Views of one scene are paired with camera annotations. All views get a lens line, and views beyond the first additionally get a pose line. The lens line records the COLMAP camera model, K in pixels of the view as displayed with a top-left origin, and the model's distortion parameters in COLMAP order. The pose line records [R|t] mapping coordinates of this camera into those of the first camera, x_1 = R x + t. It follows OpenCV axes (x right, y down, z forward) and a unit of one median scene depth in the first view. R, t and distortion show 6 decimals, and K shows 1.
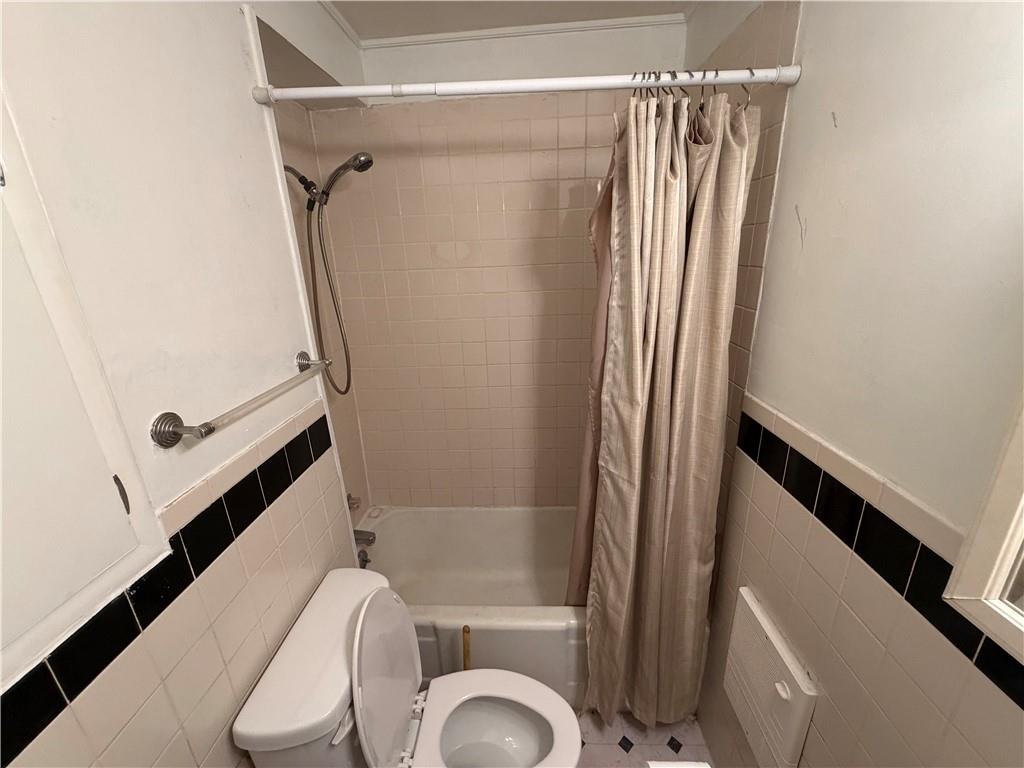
lens RADIAL K [[410.8, 0, 513.3], [0, 410.8, 383.8], [0, 0, 1]] dist [0.000151, 0.000336]
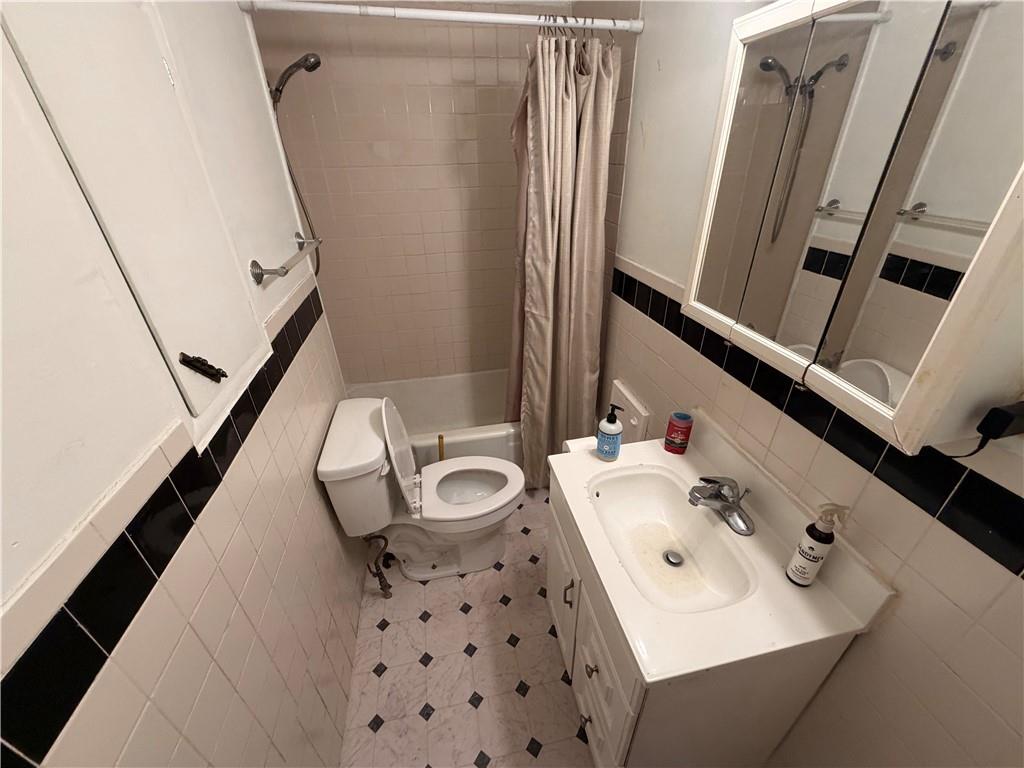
lens RADIAL K [[410.8, 0, 514.4], [0, 410.8, 385.5], [0, 0, 1]] dist [0.000151, 0.000336]
pose [[0.971296, -0.100485, 0.215610, -0.188300], [0.056314, 0.977765, 0.202000, 0.174972], [-0.231114, -0.184060, 0.955358, -0.482467]]
